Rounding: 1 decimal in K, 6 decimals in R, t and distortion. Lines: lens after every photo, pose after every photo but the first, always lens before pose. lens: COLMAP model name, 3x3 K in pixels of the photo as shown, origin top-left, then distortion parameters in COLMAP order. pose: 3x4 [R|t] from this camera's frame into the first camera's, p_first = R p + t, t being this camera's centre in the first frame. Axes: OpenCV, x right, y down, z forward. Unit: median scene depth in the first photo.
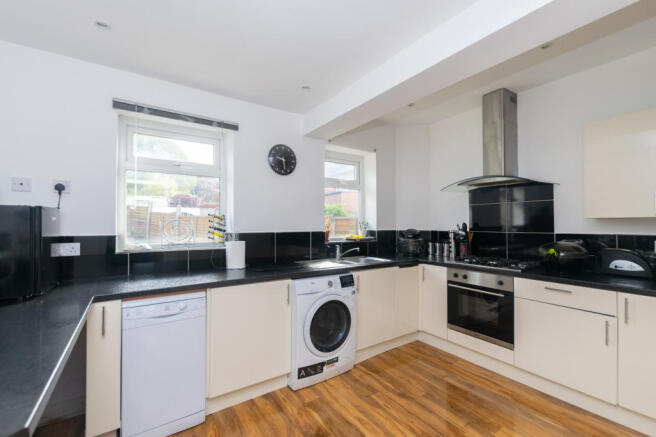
lens RADIAL K [[288.0, 0, 328.0], [0, 288.0, 218.5], [0, 0, 1]] dist [0.001169, 0.000226]
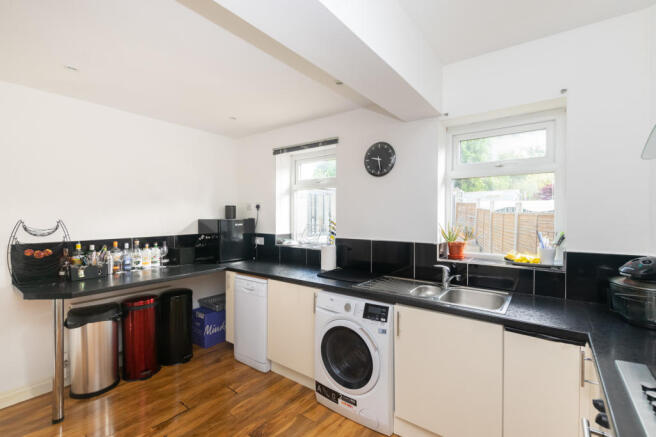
lens RADIAL K [[288.0, 0, 328.0], [0, 288.0, 218.5], [0, 0, 1]] dist [0.001169, 0.000226]
pose [[0.319965, 0.010109, -0.947375, 0.739864], [0.016192, 0.999739, 0.016137, -0.043121], [0.947291, -0.020503, 0.319718, 0.649622]]
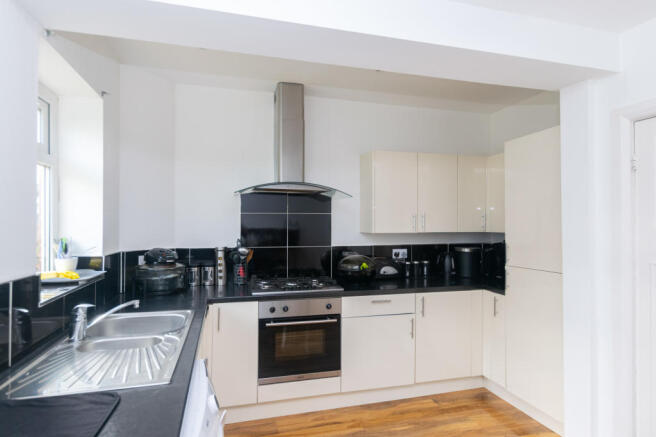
lens RADIAL K [[348.6, 0, 328.0], [0, 348.6, 218.5], [0, 0, 1]] dist [-0.000353, 0.000487]
pose [[0.310551, 0.013813, 0.950457, -0.403716], [-0.021513, 0.999740, -0.007500, -0.037647], [-0.950313, -0.018118, 0.310767, 0.637360]]
